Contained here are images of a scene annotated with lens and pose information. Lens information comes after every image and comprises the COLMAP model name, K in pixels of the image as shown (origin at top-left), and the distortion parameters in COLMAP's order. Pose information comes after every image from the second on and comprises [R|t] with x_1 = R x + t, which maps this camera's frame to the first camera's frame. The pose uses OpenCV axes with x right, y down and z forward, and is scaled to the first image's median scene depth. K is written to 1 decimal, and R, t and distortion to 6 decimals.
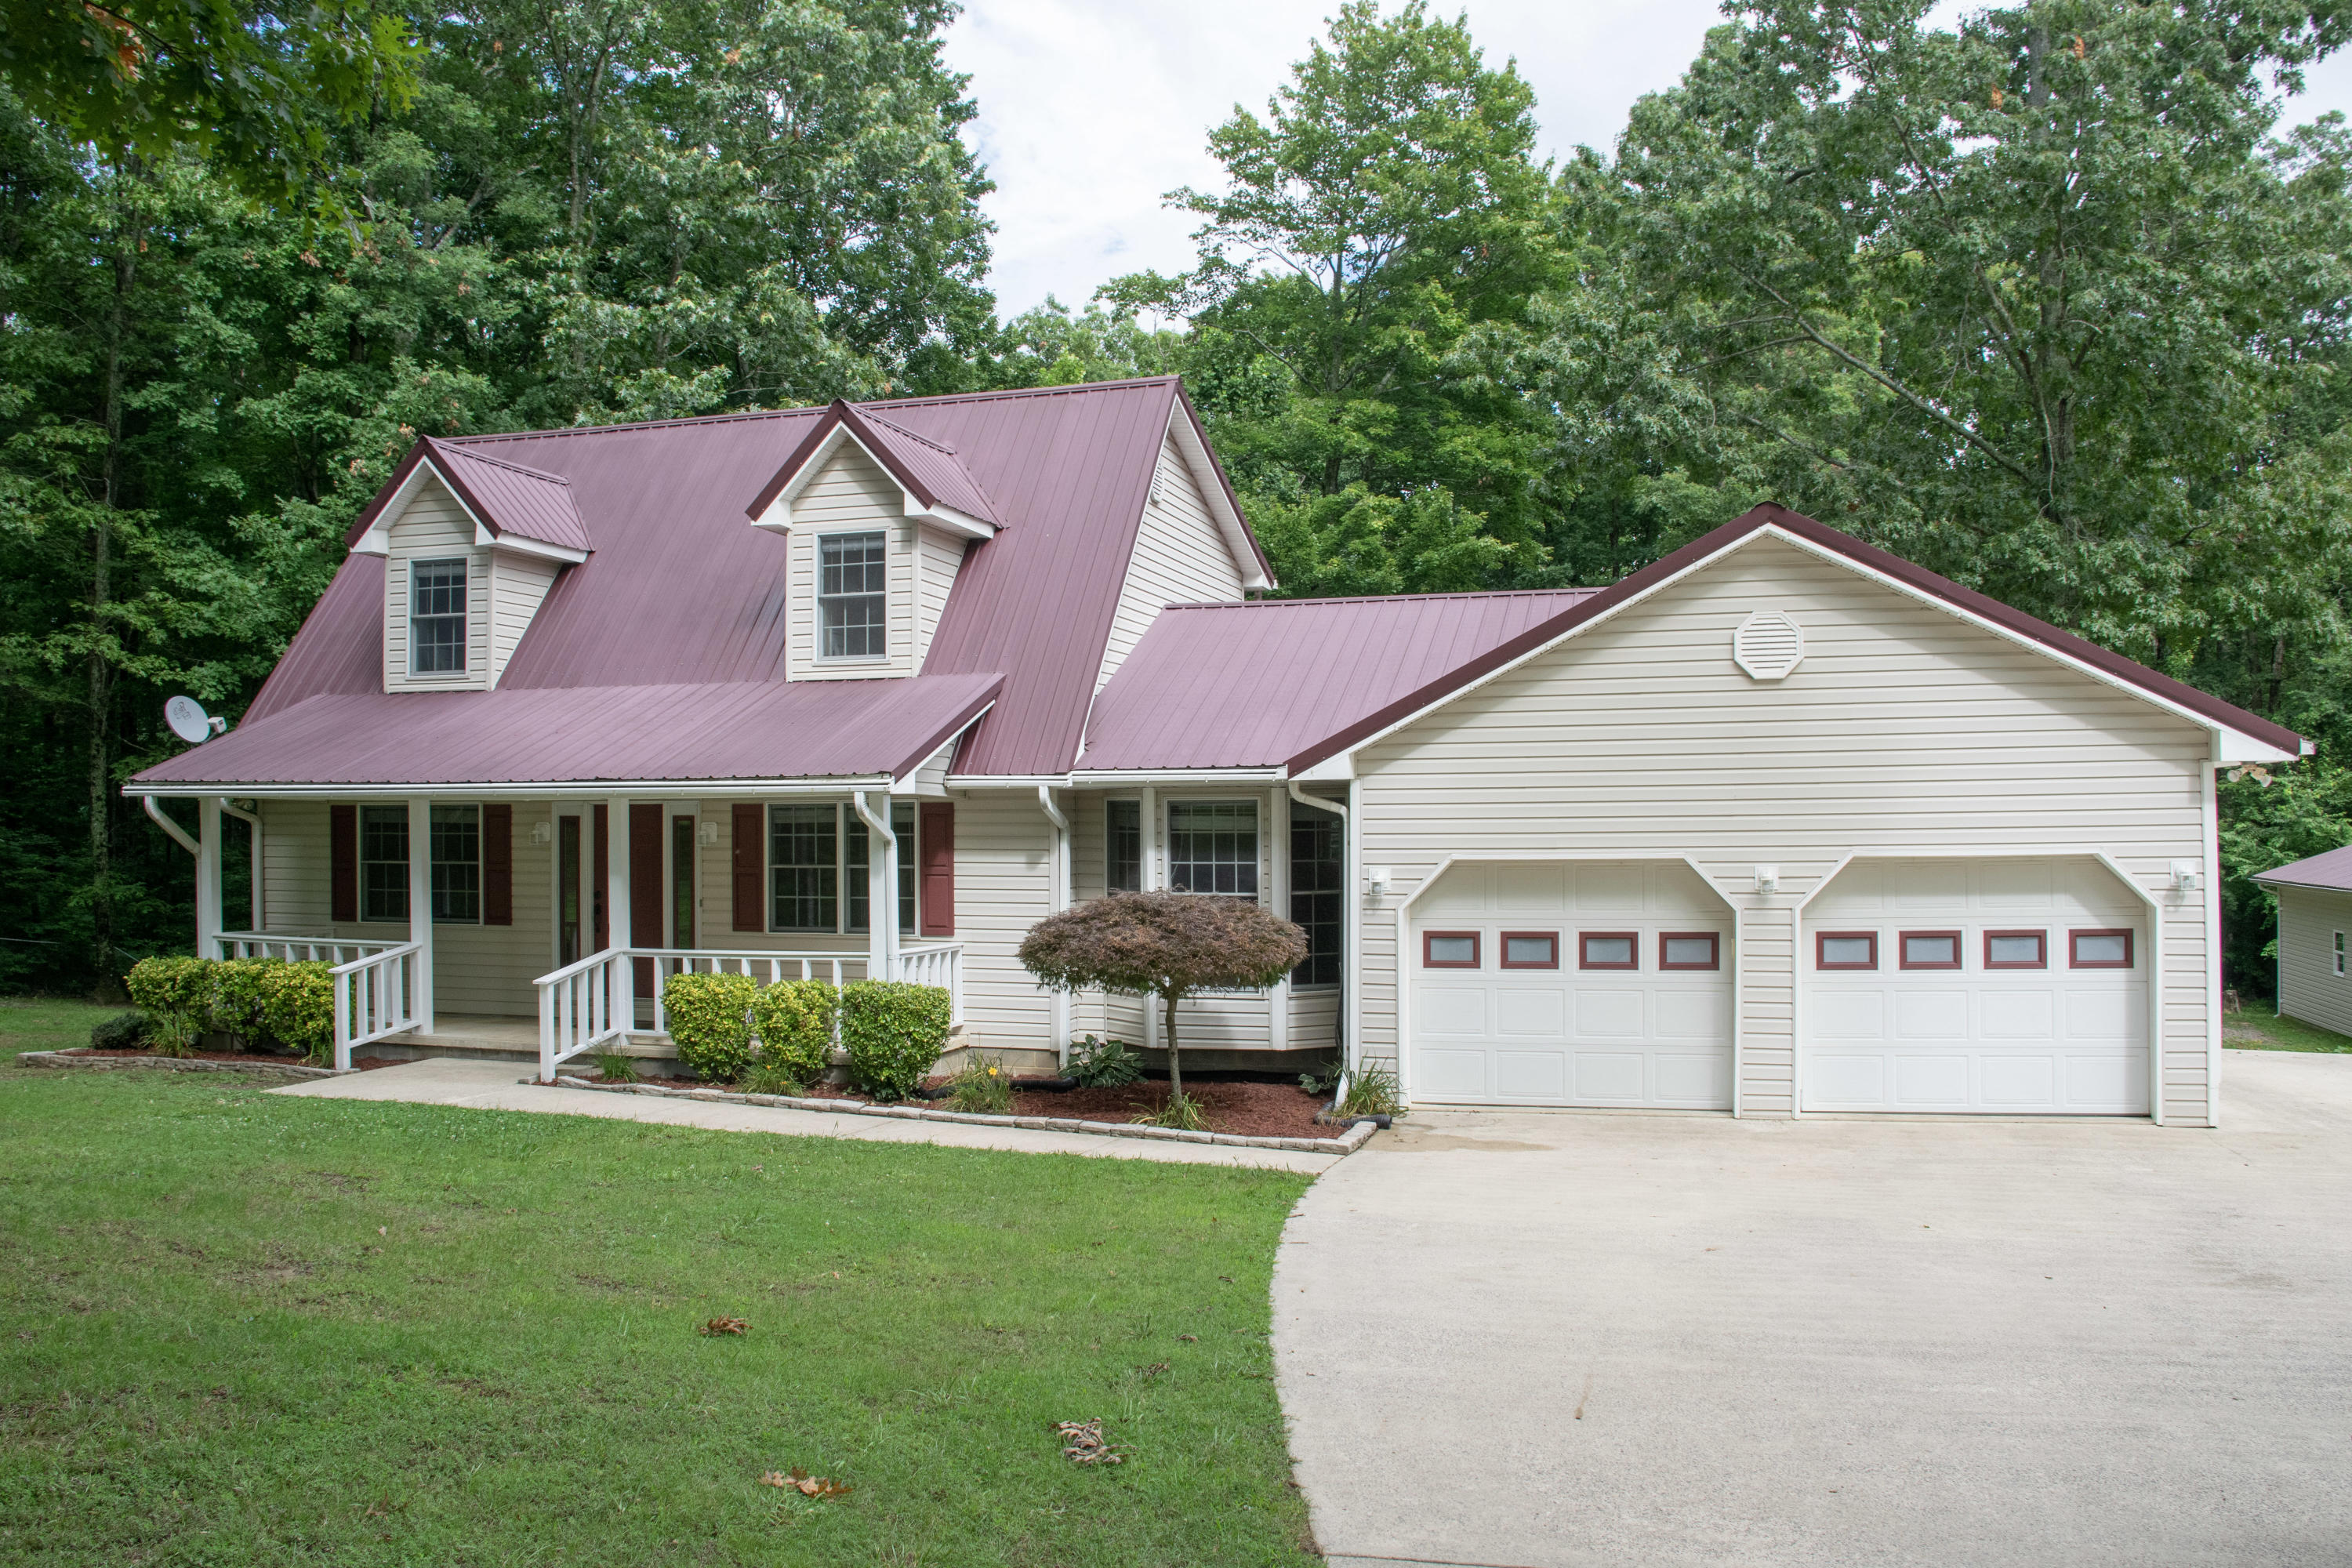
lens RADIAL K [[1827.7, 0, 1165.1], [0, 1827.7, 754.4], [0, 0, 1]] dist [-0.151327, 0.070175]
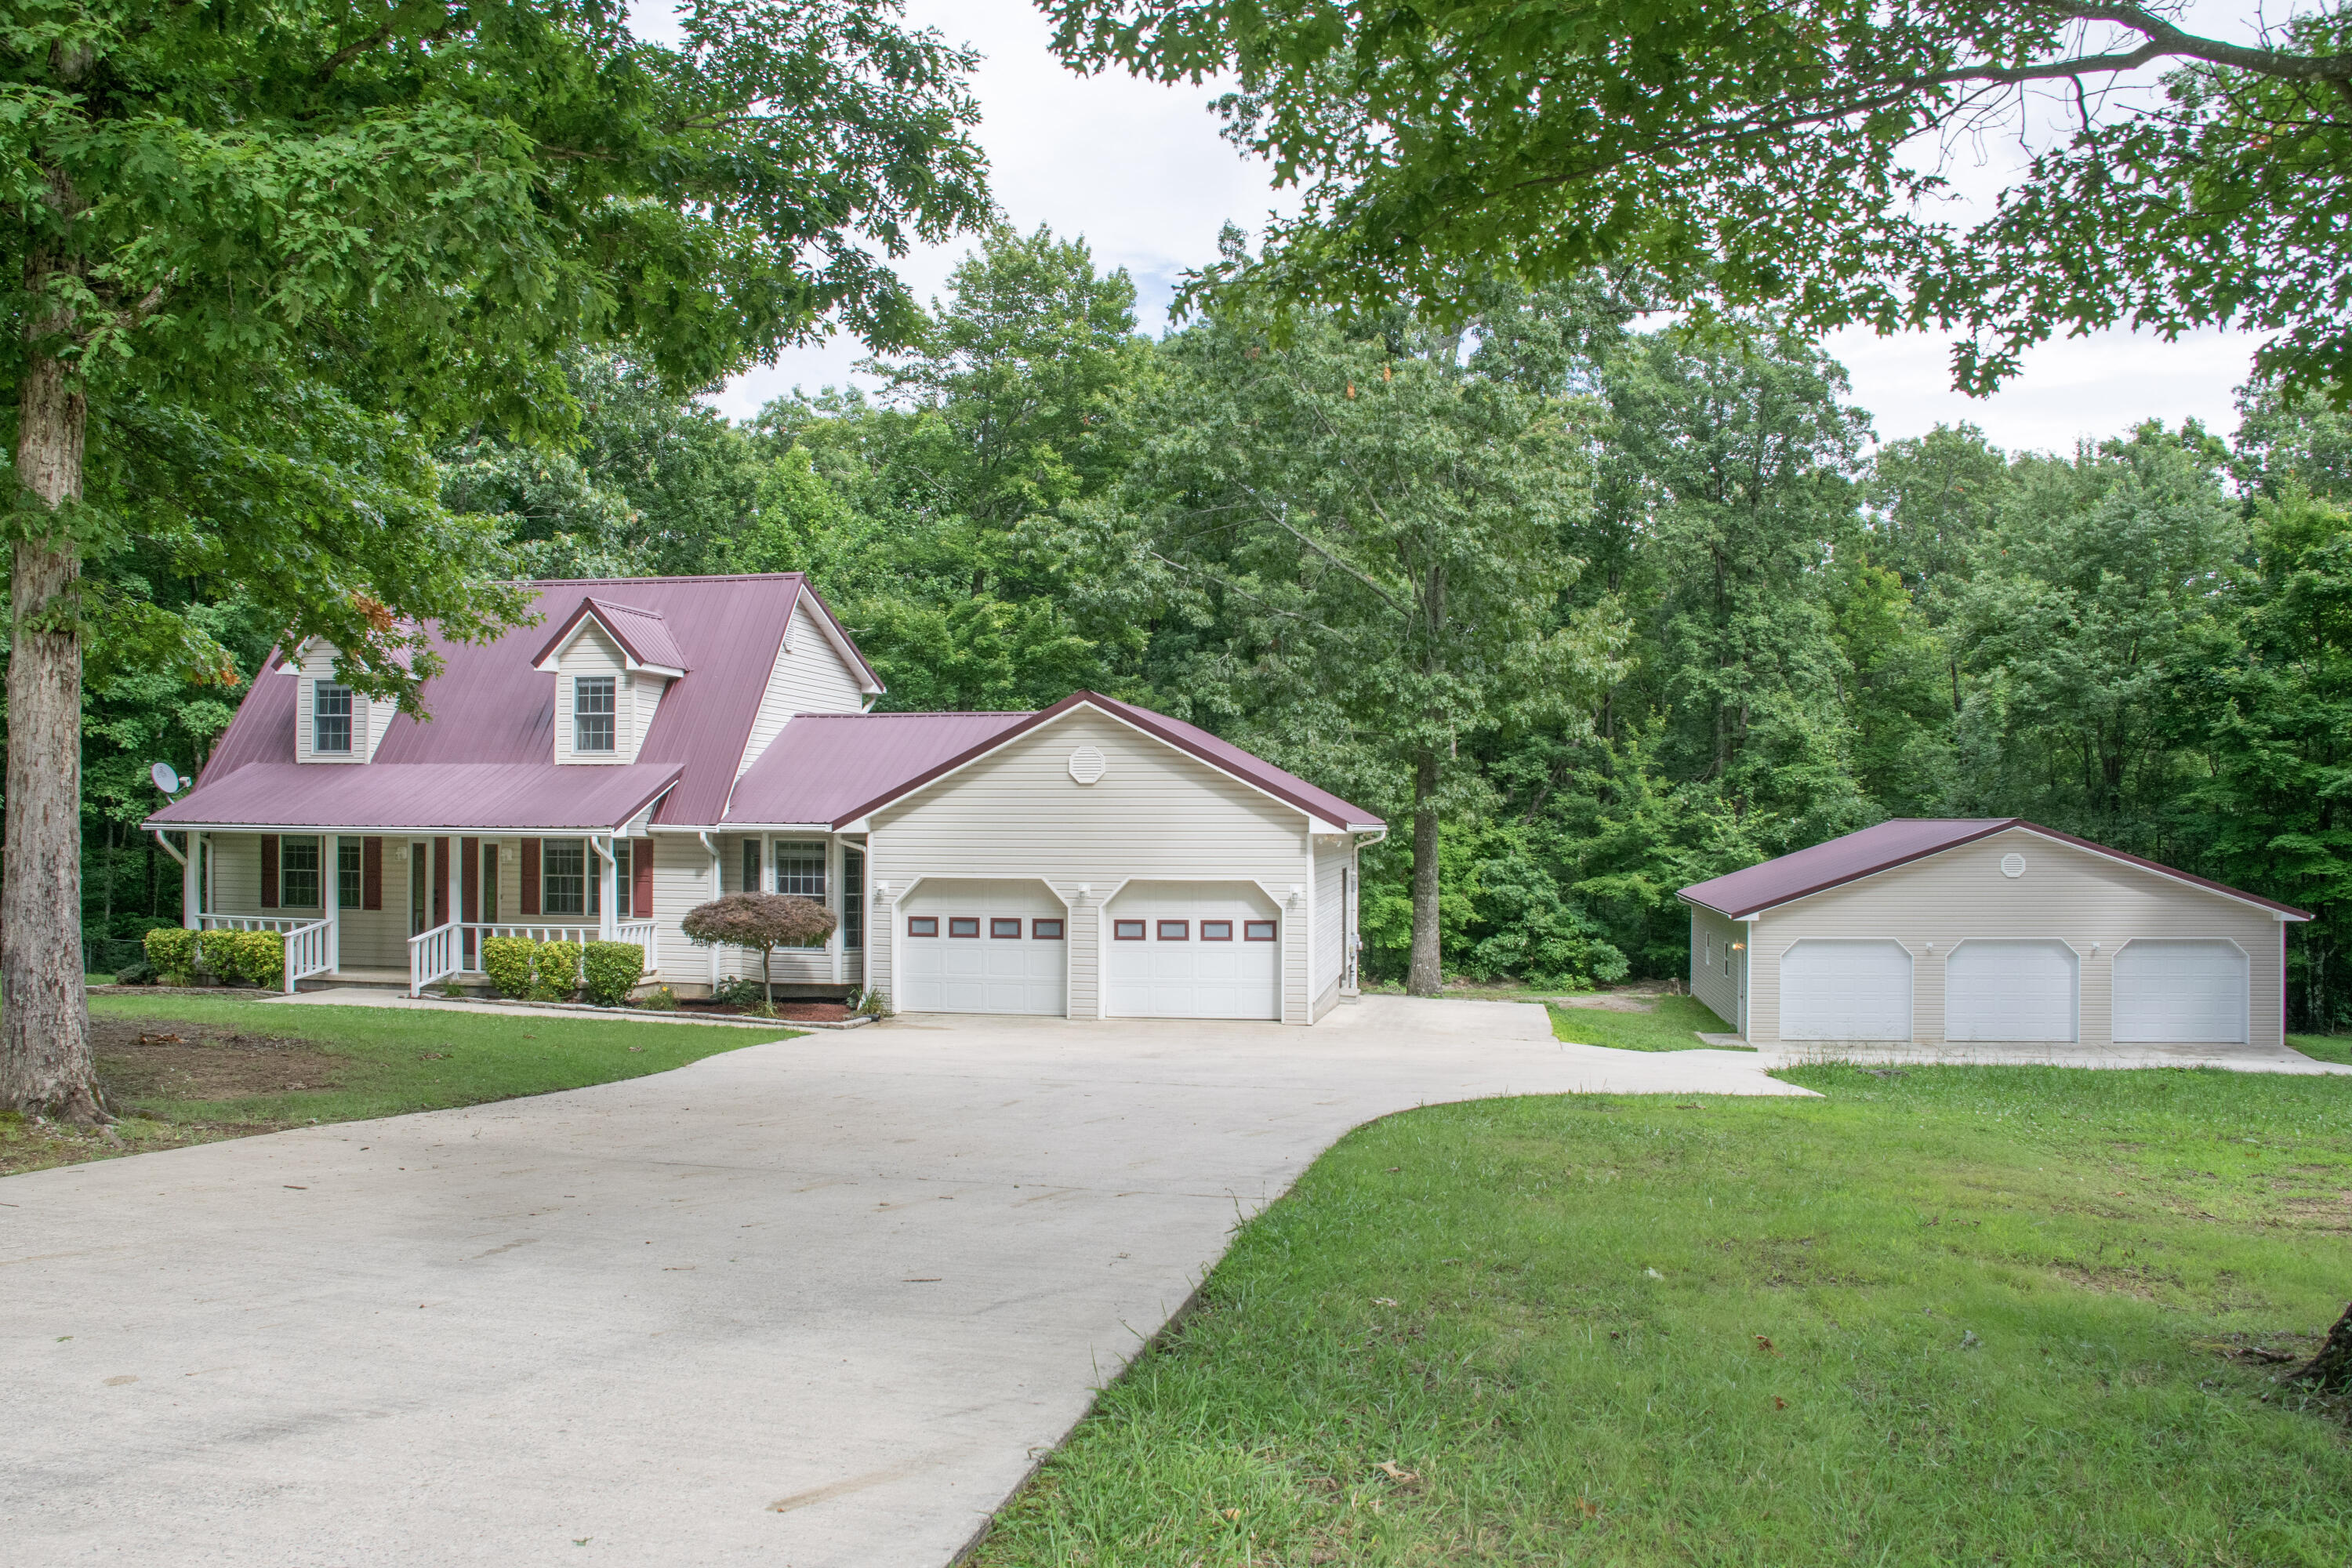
lens RADIAL K [[1831.0, 0, 1176.0], [0, 1831.0, 784.0], [0, 0, 1]] dist [-0.156260, 0.112149]
pose [[0.992197, 0.014500, 0.123838, 0.164863], [-0.016632, 0.999730, 0.016201, -0.063198], [-0.123570, -0.018134, 0.992170, -0.765760]]
